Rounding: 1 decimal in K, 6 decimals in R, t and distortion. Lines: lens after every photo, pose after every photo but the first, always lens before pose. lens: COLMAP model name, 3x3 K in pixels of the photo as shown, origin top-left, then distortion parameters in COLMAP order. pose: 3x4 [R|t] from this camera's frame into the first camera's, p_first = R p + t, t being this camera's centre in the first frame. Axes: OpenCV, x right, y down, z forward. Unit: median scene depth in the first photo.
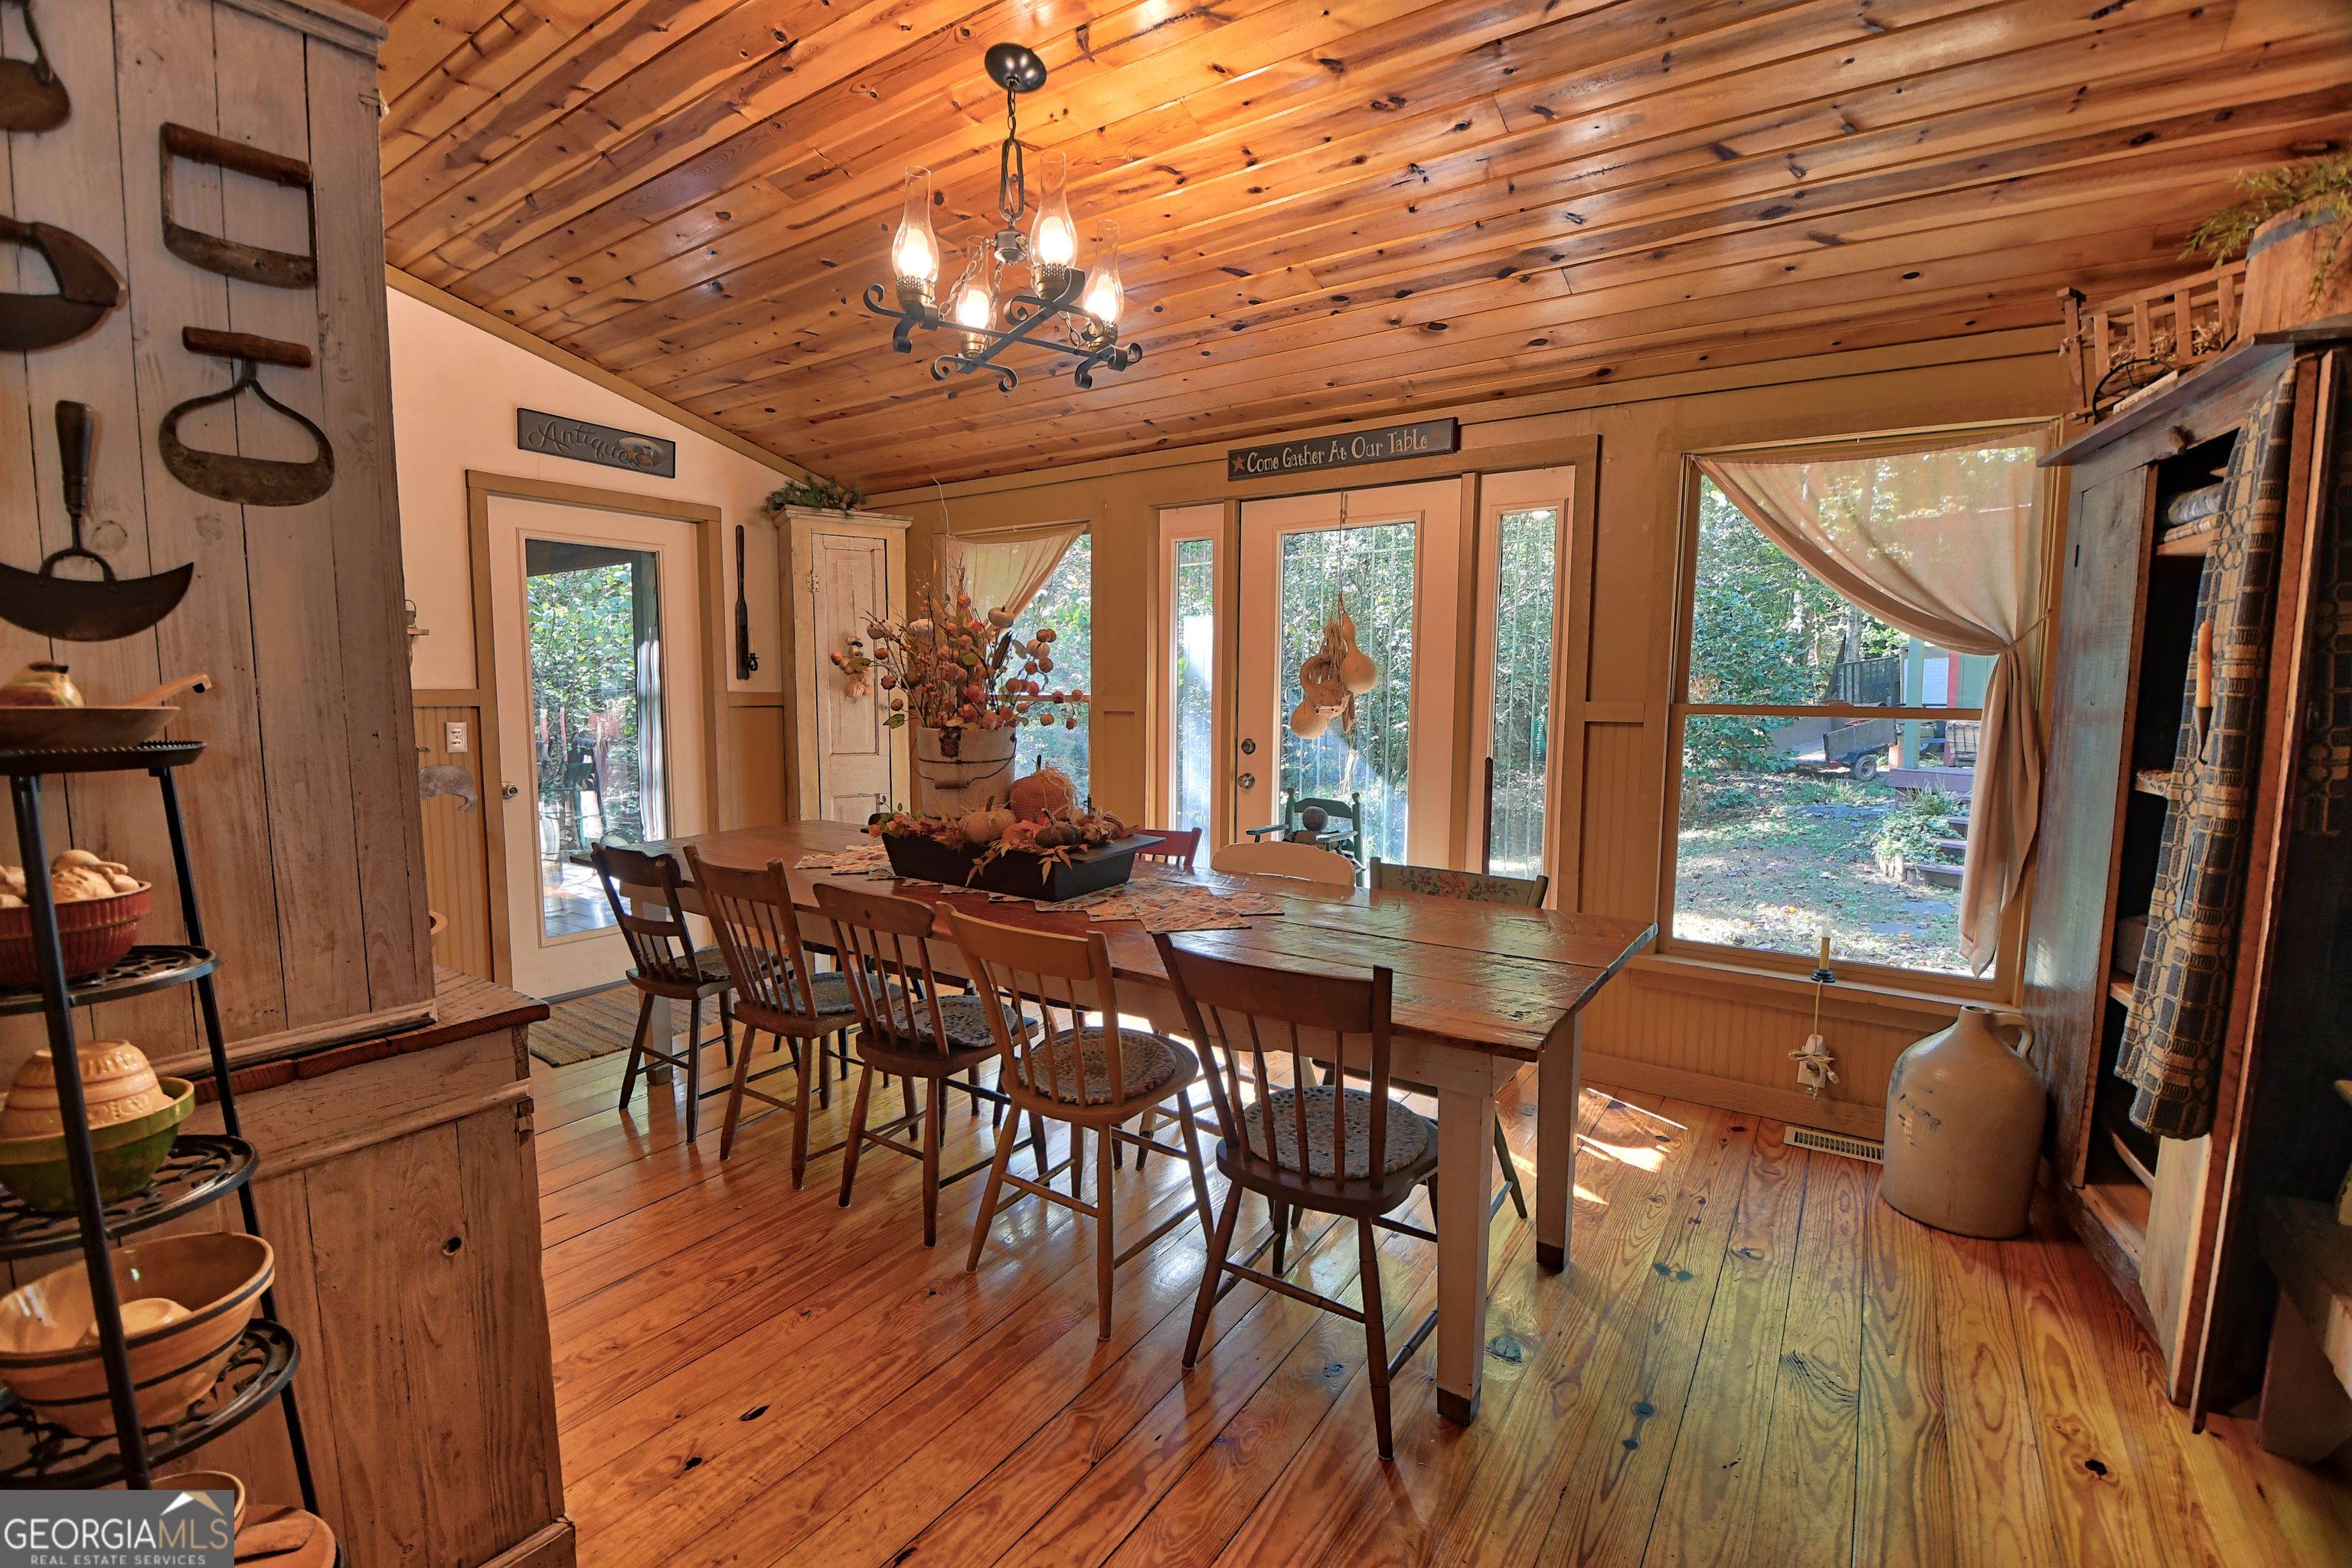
lens RADIAL K [[1044.8, 0, 1176.0], [0, 1044.8, 784.0], [0, 0, 1]] dist [0.001106, -0.000160]
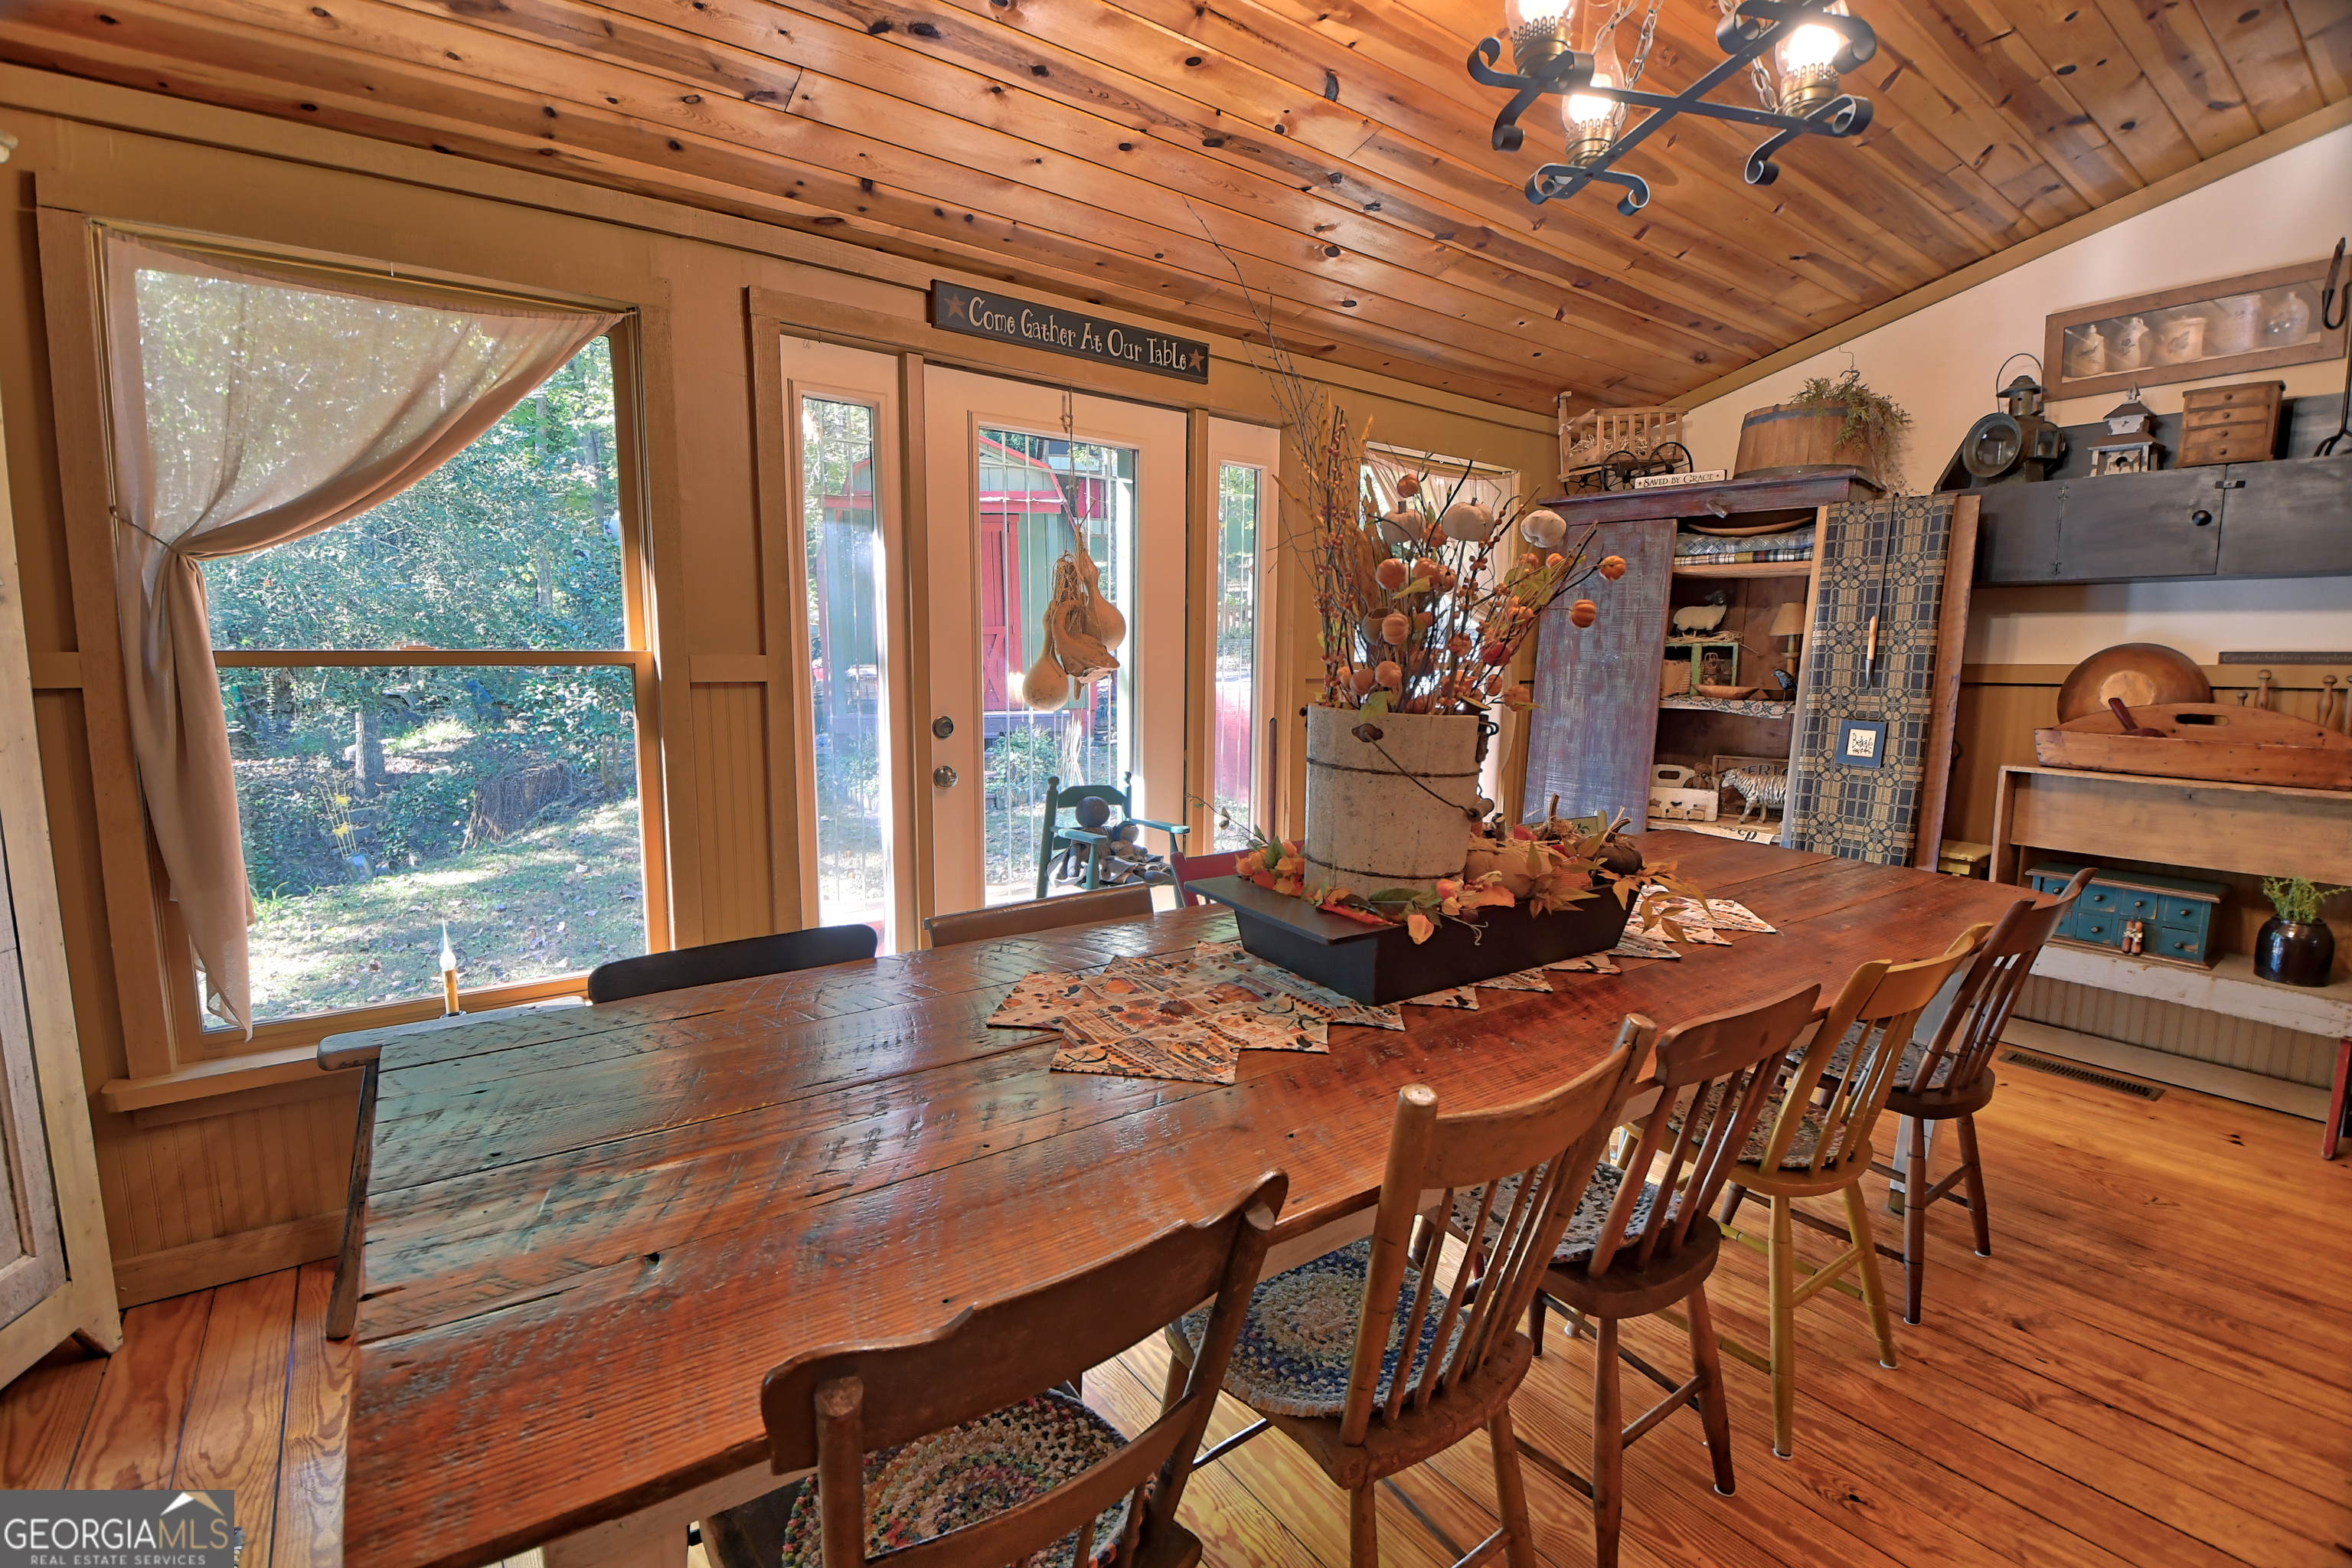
lens RADIAL K [[1044.8, 0, 1176.0], [0, 1044.8, 784.0], [0, 0, 1]] dist [0.001106, -0.000160]
pose [[0.367681, -0.109392, 0.923496, -0.566155], [0.072493, 0.993407, 0.088811, -0.053992], [-0.927122, 0.034293, 0.373187, 0.659864]]
